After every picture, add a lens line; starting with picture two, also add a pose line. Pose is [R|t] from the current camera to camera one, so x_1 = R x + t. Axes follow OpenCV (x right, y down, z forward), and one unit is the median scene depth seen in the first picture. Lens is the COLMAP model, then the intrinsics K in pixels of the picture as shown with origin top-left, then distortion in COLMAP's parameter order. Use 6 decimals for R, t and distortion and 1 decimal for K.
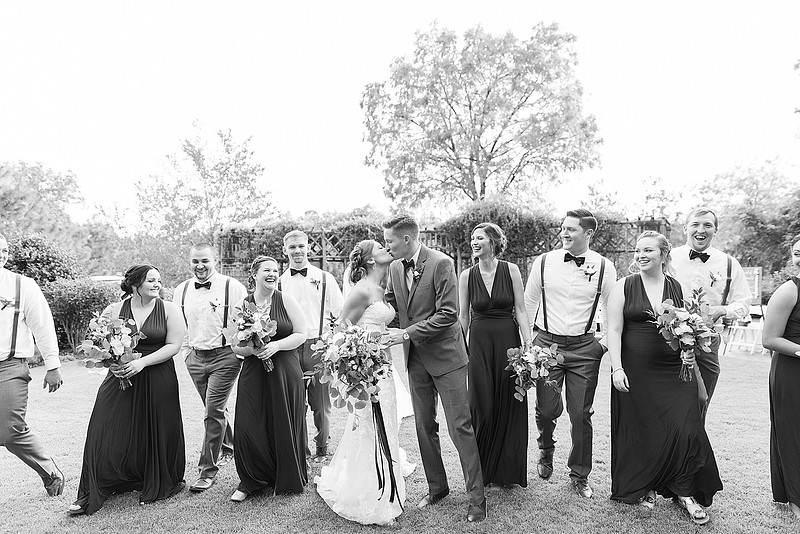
lens RADIAL K [[565.7, 0, 400.0], [0, 565.7, 267.0], [0, 0, 1]] dist [0.001771, 0.000236]
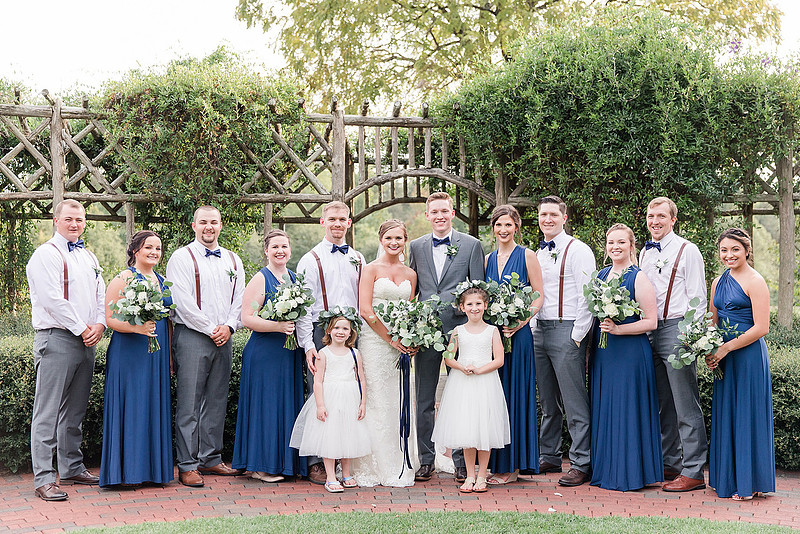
lens RADIAL K [[1042.4, 0, 402.2], [0, 1042.4, 266.7], [0, 0, 1]] dist [0.007190, 0.006548]
pose [[0.996540, 0.022851, 0.079917, 0.002612], [-0.022886, 0.999738, -0.000471, 0.007775], [-0.079906, -0.001360, 0.996801, 0.210308]]
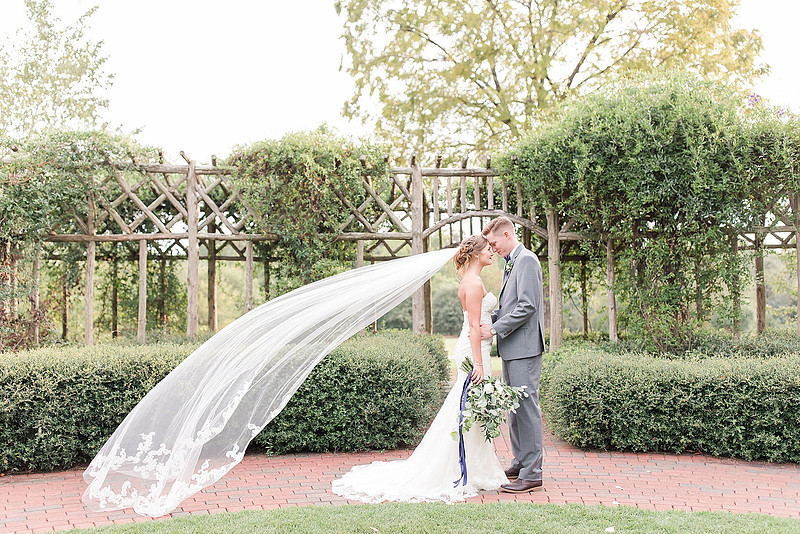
lens RADIAL K [[771.3, 0, 400.0], [0, 771.3, 267.0], [0, 0, 1]] dist [0.000931, 0.017886]
pose [[0.999867, 0.014953, -0.006531, 0.003593], [-0.015257, 0.998669, -0.049264, 0.012416], [0.005786, 0.049357, 0.998764, 0.239016]]
